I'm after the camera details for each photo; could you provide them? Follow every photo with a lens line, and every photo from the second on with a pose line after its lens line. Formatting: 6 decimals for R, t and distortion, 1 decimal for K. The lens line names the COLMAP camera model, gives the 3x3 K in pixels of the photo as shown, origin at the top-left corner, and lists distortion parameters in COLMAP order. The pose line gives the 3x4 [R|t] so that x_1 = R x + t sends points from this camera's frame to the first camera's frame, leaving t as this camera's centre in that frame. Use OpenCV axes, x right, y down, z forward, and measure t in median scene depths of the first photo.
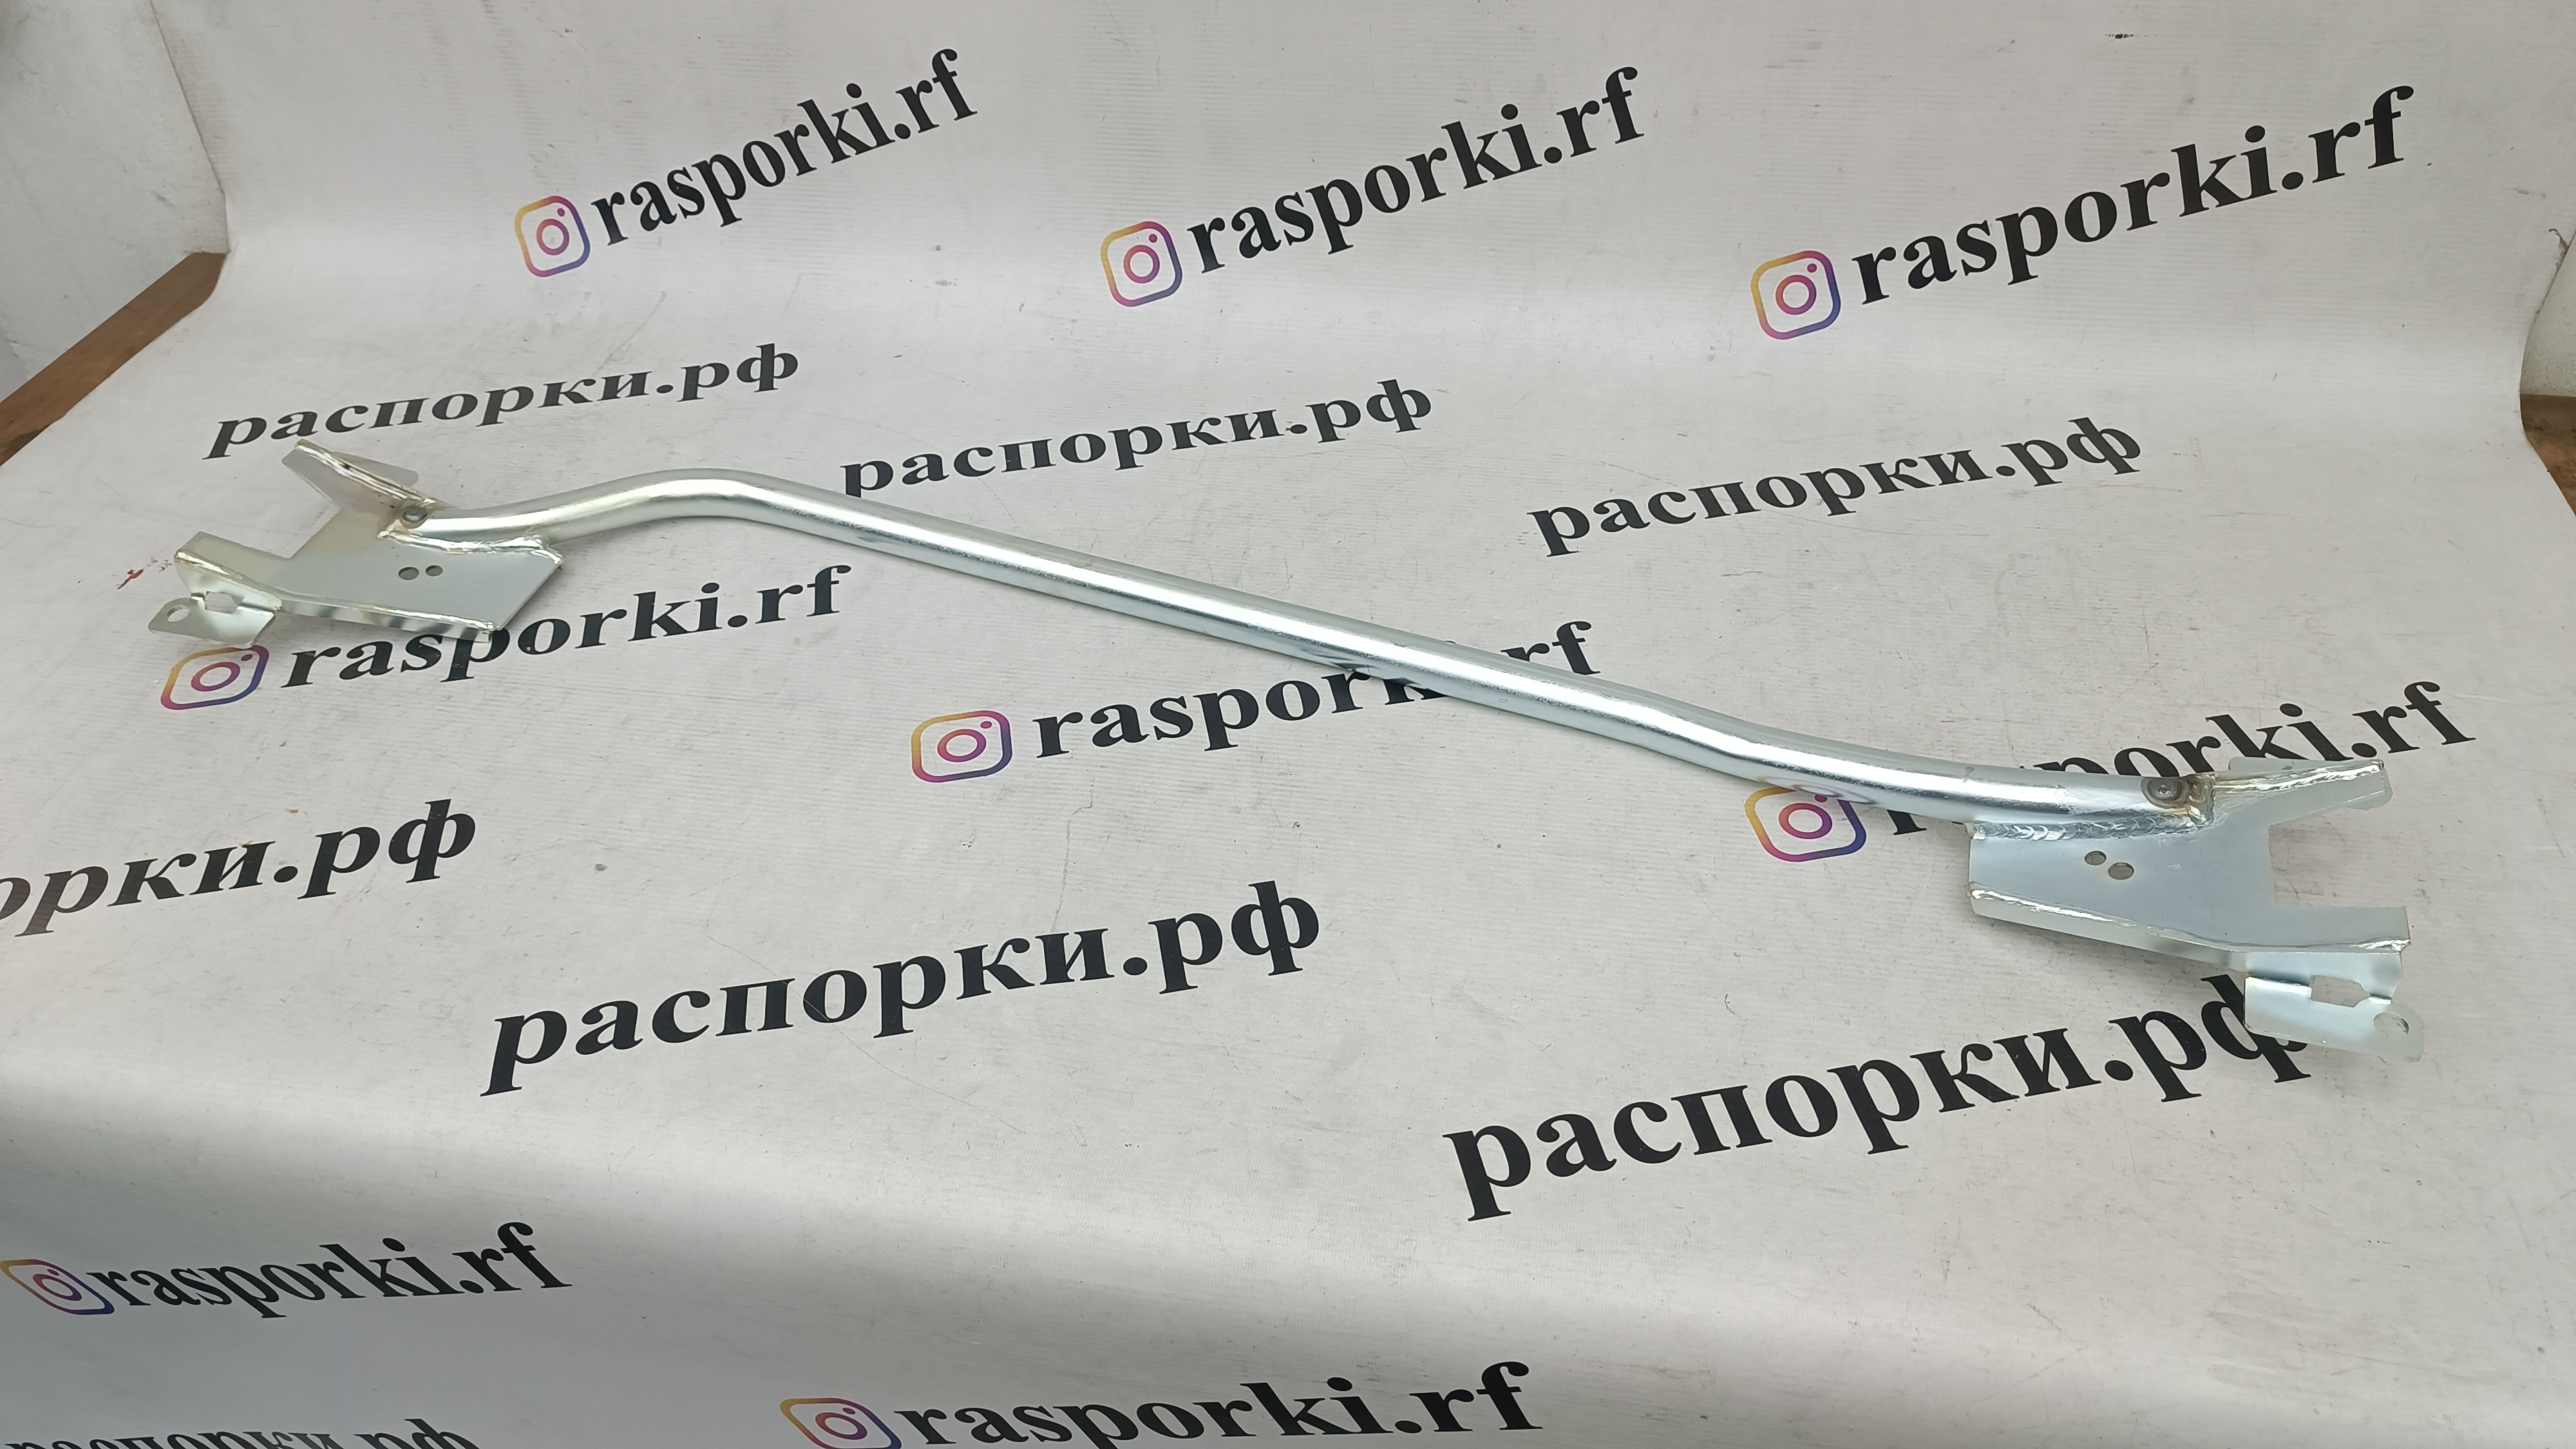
lens RADIAL K [[1888.2, 0, 1293.7], [0, 1888.2, 716.6], [0, 0, 1]] dist [0.036514, -0.041484]
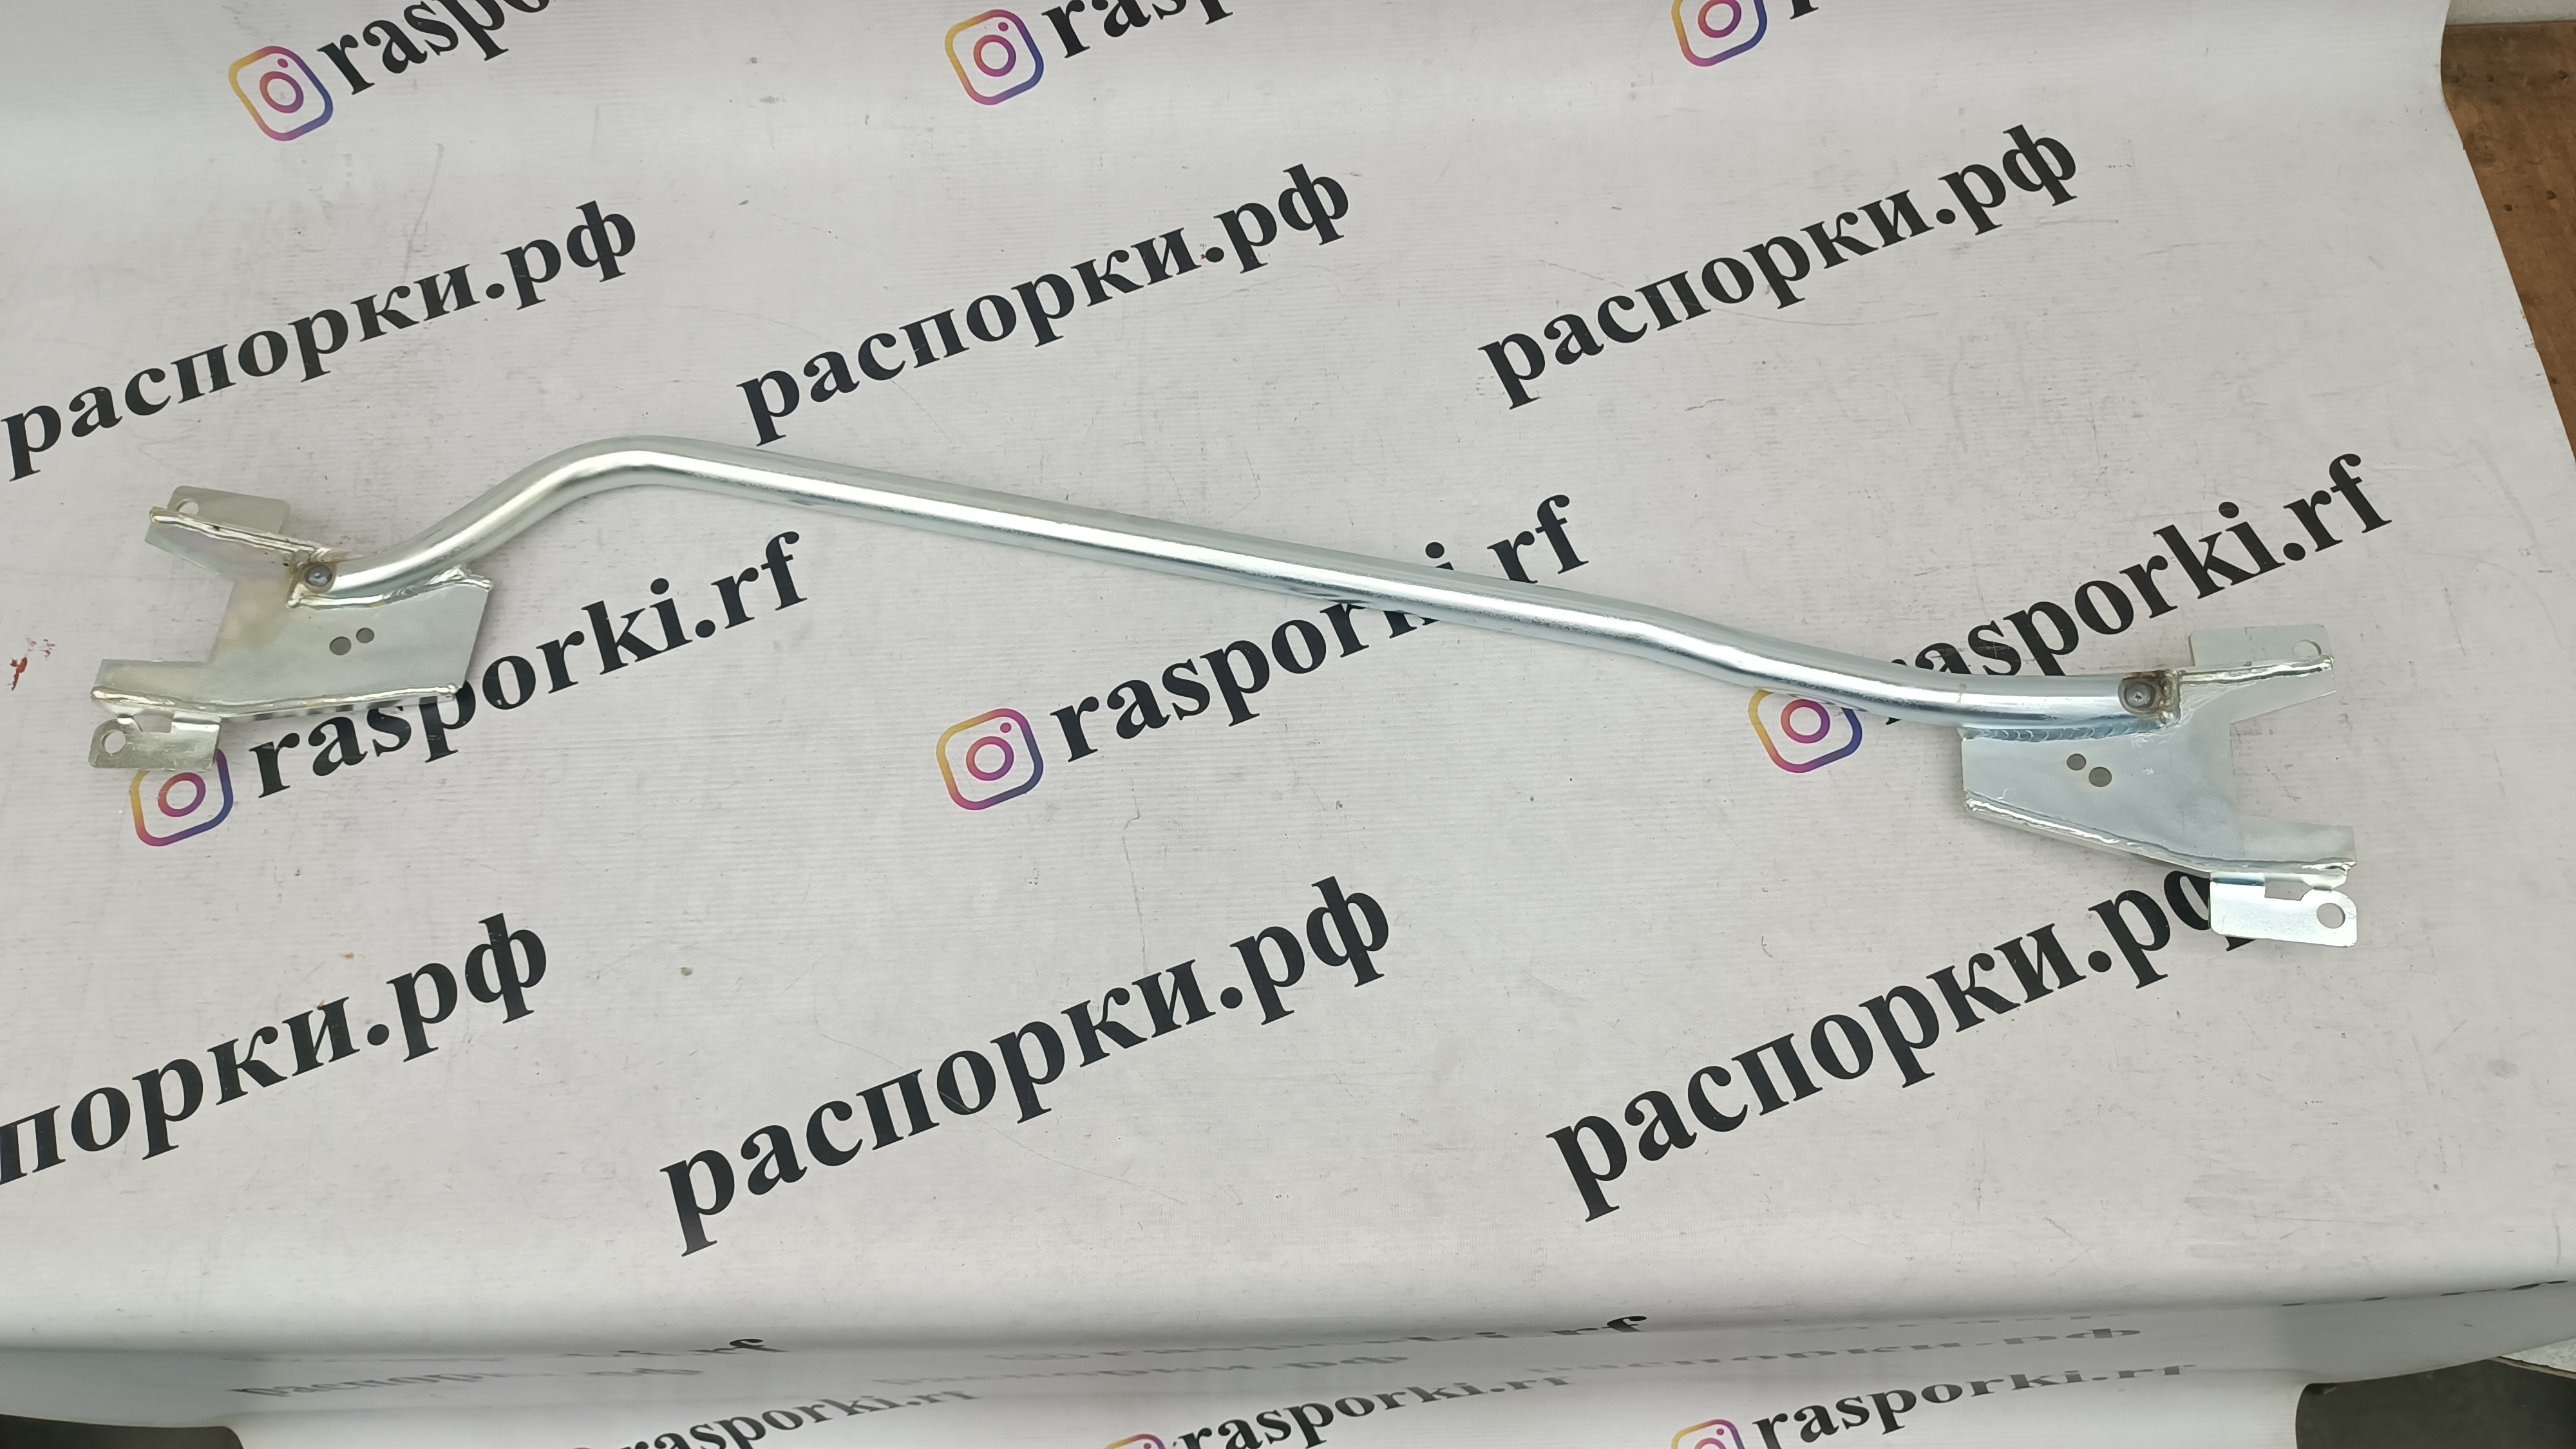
lens RADIAL K [[1888.2, 0, 1293.7], [0, 1888.2, 716.6], [0, 0, 1]] dist [0.036514, -0.041484]
pose [[0.979117, -0.186552, 0.080796, -0.084826], [0.134802, 0.893252, 0.428869, -0.377806], [-0.152177, -0.409022, 0.899746, 0.065990]]
